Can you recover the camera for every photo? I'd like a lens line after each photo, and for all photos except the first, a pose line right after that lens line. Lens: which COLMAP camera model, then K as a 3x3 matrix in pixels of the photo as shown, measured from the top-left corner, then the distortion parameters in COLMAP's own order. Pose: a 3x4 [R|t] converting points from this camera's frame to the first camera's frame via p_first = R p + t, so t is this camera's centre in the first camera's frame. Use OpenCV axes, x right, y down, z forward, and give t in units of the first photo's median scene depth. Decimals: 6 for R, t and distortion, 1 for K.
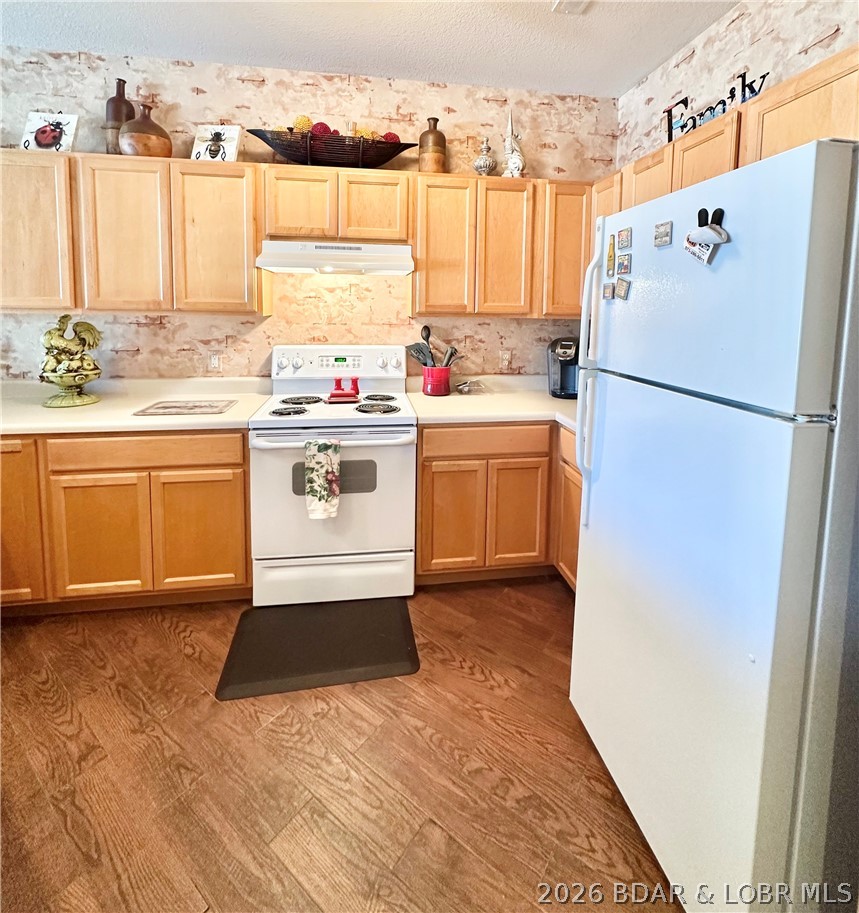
lens RADIAL K [[458.0, 0, 431.0], [0, 458.0, 340.3], [0, 0, 1]] dist [-0.001557, 0.000803]
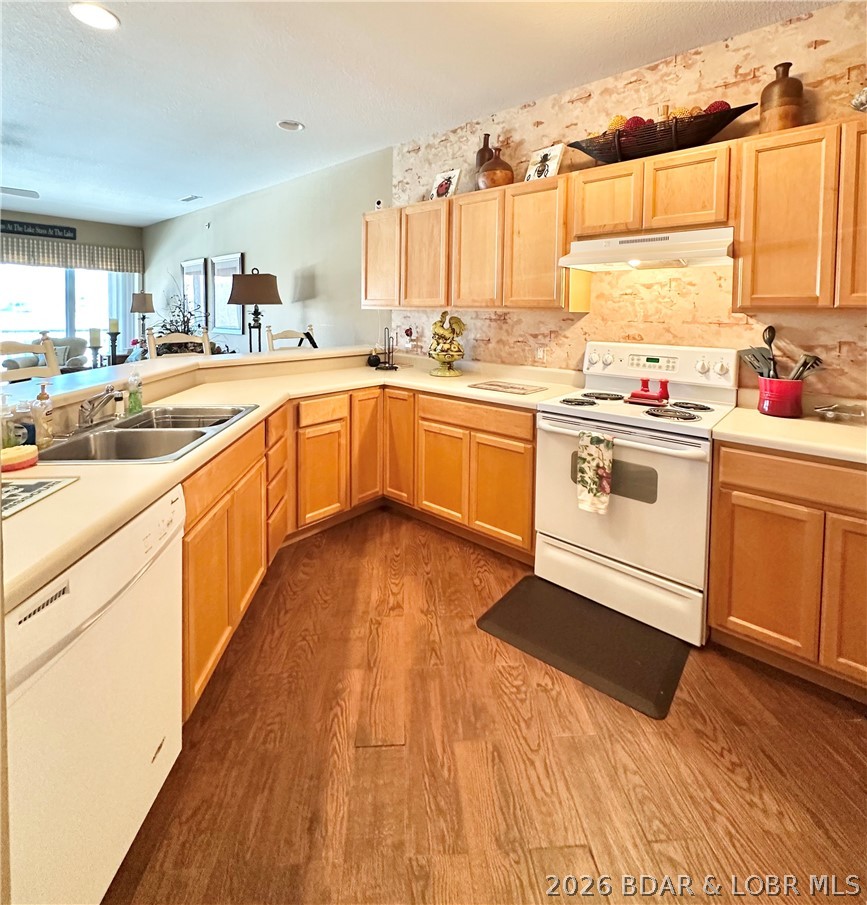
lens RADIAL K [[462.0, 0, 434.9], [0, 462.0, 327.6], [0, 0, 1]] dist [-0.002860, 0.001610]
pose [[0.647791, 0.021390, -0.761518, 0.260823], [-0.062558, 0.997723, -0.025190, 0.031742], [0.759245, 0.063957, 0.647655, 0.059955]]
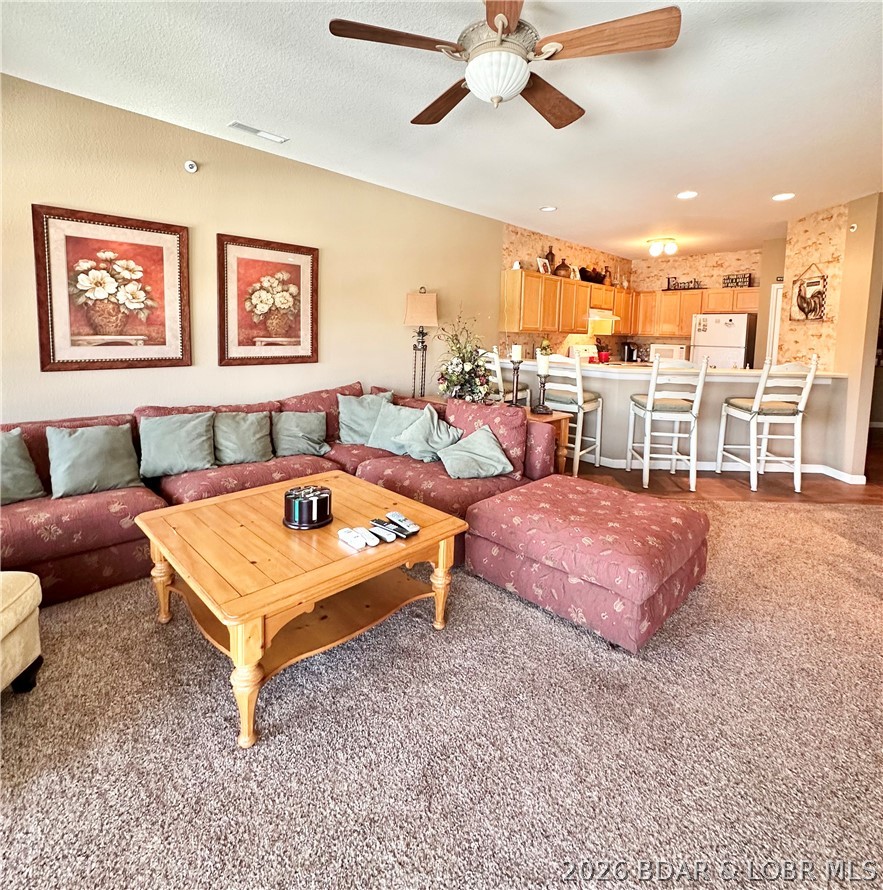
lens RADIAL K [[471.4, 0, 443.7], [0, 471.4, 370.2], [0, 0, 1]] dist [-0.004244, 0.001374]
pose [[0.802747, -0.040578, 0.594937, -2.936132], [0.027450, 0.999139, 0.031109, 0.056996], [-0.595687, -0.008641, 0.803170, -0.874281]]
